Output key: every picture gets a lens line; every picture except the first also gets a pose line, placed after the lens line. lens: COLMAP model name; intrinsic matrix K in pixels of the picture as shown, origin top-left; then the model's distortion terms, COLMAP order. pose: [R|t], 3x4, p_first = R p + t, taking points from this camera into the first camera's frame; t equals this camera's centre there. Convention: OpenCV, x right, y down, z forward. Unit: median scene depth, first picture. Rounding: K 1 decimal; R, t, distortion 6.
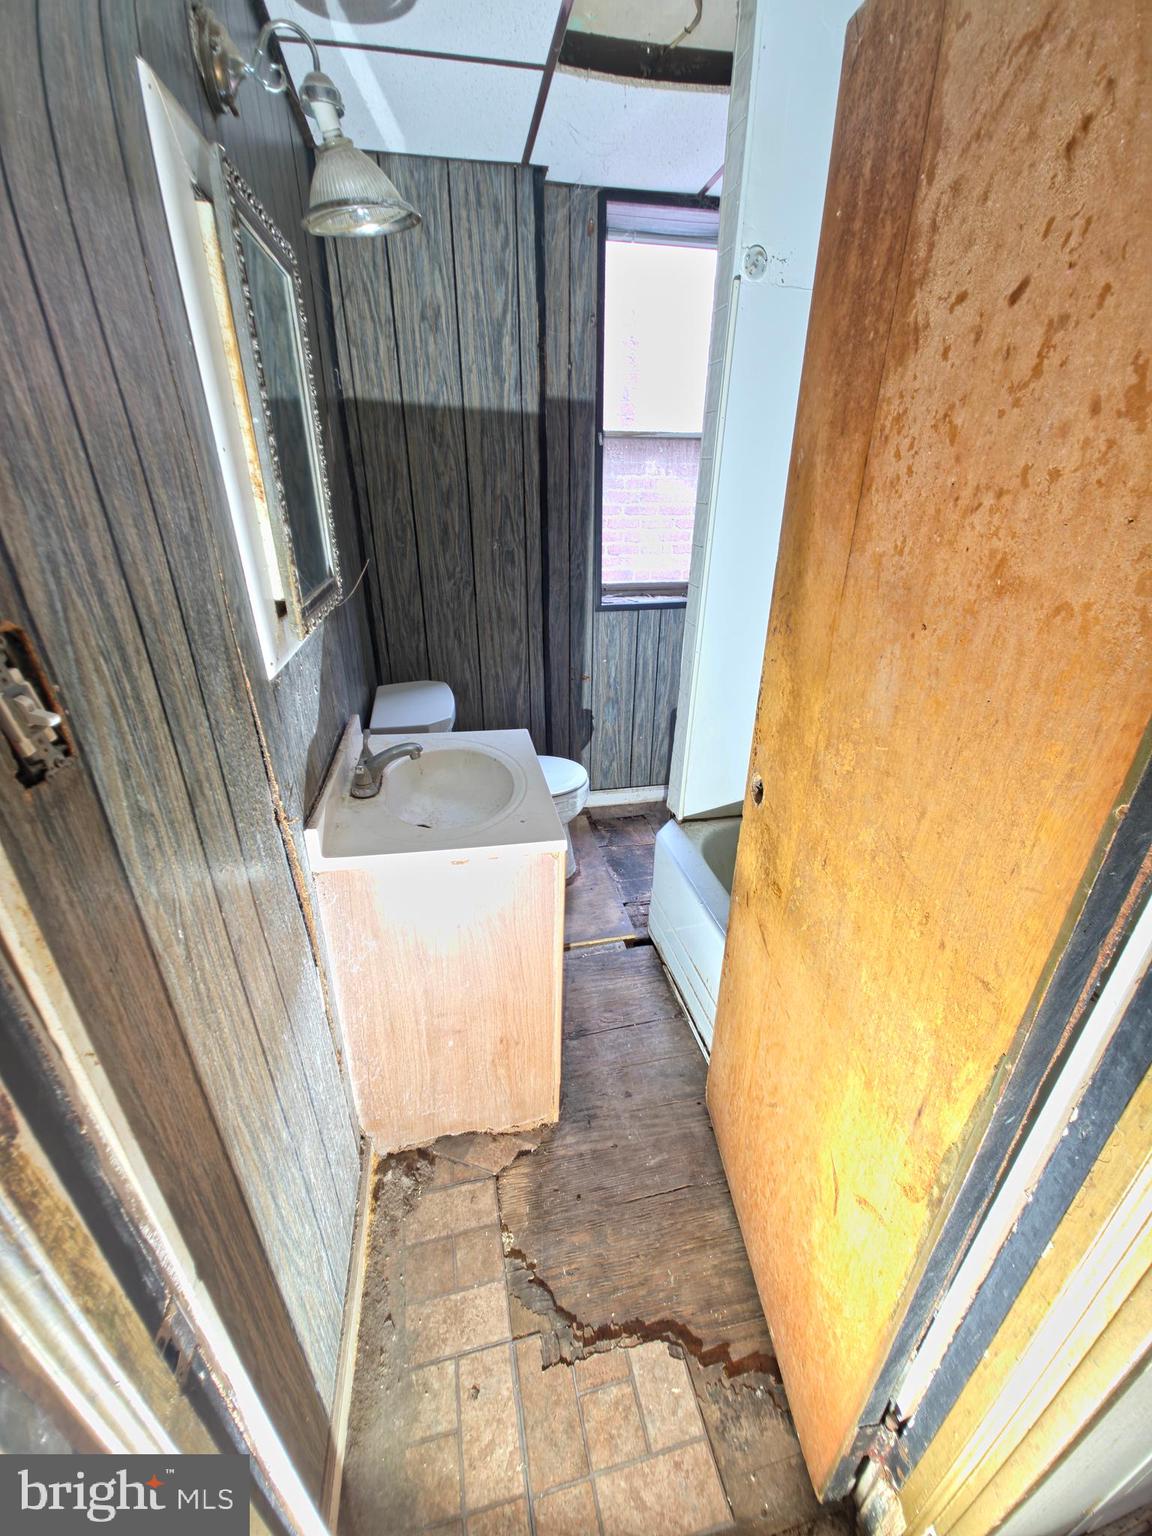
lens RADIAL K [[609.5, 0, 579.0], [0, 609.5, 766.6], [0, 0, 1]] dist [0.011672, -0.007222]
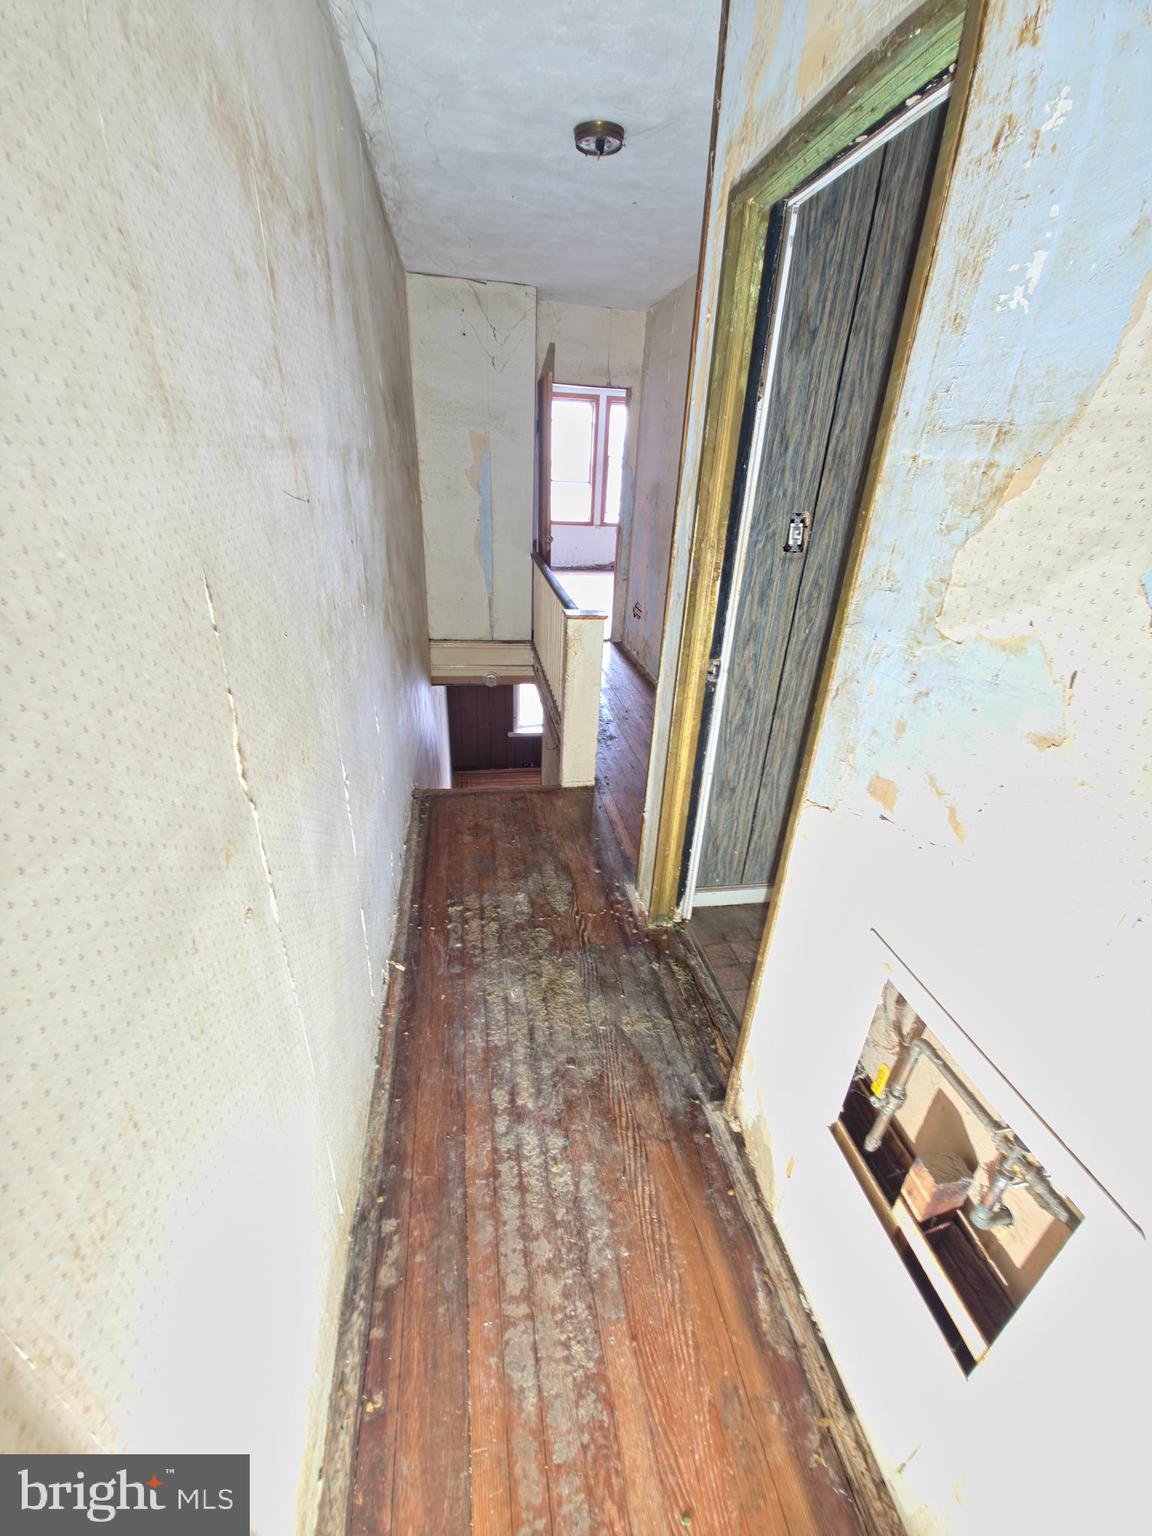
lens RADIAL K [[609.5, 0, 579.0], [0, 609.5, 766.6], [0, 0, 1]] dist [0.011672, -0.007222]
pose [[-0.032025, 0.440013, -0.897420, 2.404908], [-0.458363, 0.791430, 0.404402, 0.107005], [0.888188, 0.424296, 0.176340, -0.226805]]
